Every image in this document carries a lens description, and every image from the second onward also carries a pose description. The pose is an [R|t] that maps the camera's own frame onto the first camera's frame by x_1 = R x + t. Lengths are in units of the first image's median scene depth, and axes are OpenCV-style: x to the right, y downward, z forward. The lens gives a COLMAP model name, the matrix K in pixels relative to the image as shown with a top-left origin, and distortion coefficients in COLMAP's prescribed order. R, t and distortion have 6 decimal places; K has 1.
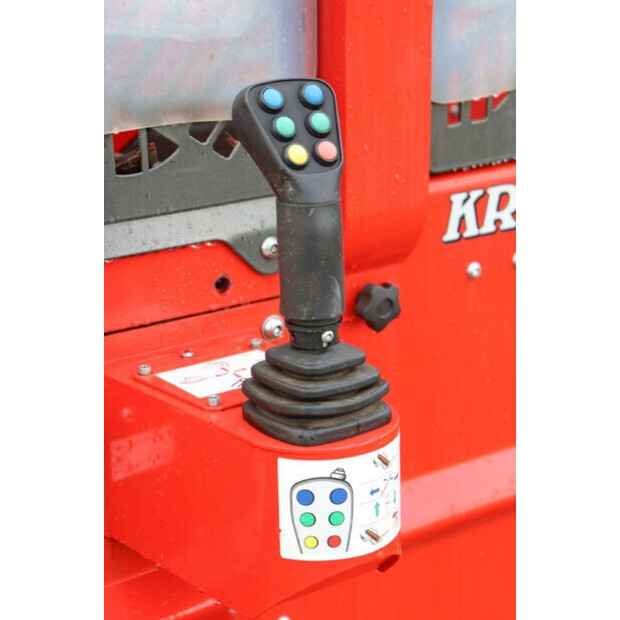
lens RADIAL K [[1449.7, 0, 310.0], [0, 1449.7, 310.0], [0, 0, 1]] dist [0.426832, -0.283291]
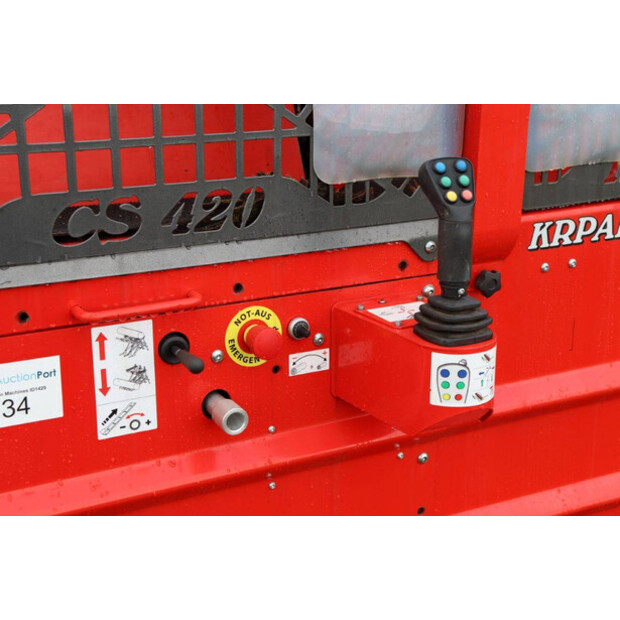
lens RADIAL K [[1080.0, 0, 310.0], [0, 1080.0, 310.0], [0, 0, 1]] dist [0.150974, 0.263906]
pose [[0.992002, 0.057846, -0.112188, -0.021261], [-0.058034, 0.998313, 0.001592, 0.045652], [0.112091, 0.004931, 0.993686, -0.391849]]
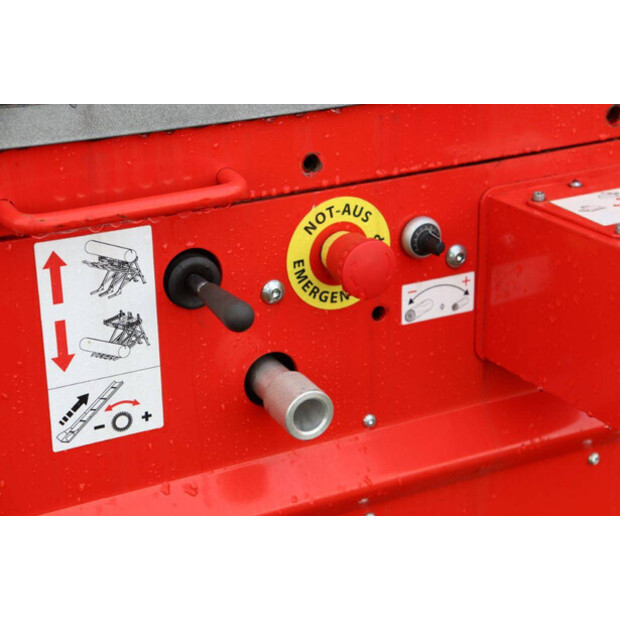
lens RADIAL K [[1449.7, 0, 310.0], [0, 1449.7, 310.0], [0, 0, 1]] dist [0.426832, -0.283291]
pose [[0.989640, 0.064761, -0.128133, -0.133615], [-0.052589, 0.993971, 0.096204, 0.029741], [0.133591, -0.088469, 0.987080, -0.020913]]
